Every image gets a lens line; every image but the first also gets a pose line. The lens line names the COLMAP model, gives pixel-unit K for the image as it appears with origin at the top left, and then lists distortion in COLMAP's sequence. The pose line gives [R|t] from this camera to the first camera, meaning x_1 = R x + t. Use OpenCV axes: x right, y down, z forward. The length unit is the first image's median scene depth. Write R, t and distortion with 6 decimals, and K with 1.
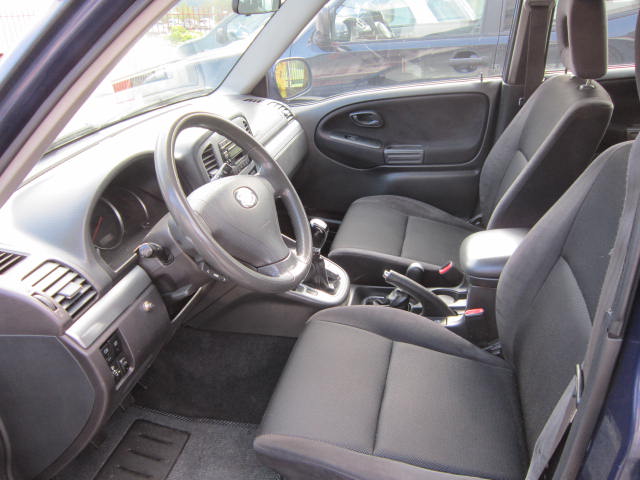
lens RADIAL K [[525.7, 0, 320.3], [0, 525.7, 239.3], [0, 0, 1]] dist [-0.036073, 0.007616]
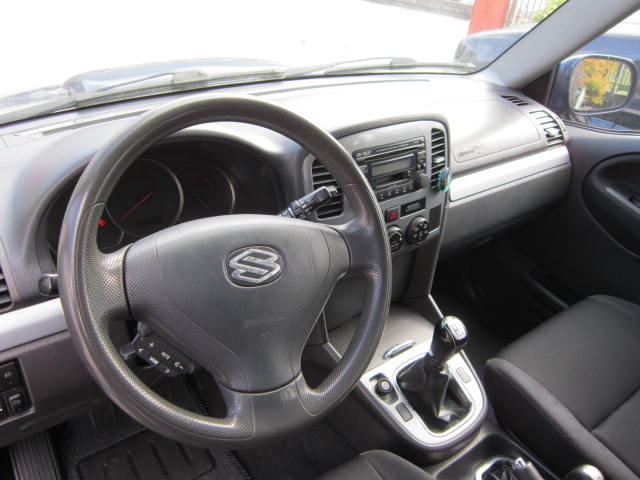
lens RADIAL K [[525.7, 0, 320.7], [0, 525.7, 241.6], [0, 0, 1]] dist [-0.036073, 0.007616]
pose [[0.758641, 0.425720, -0.493181, 0.098581], [-0.385767, 0.903542, 0.186538, -0.123971], [0.525022, 0.048738, 0.849692, 0.280076]]
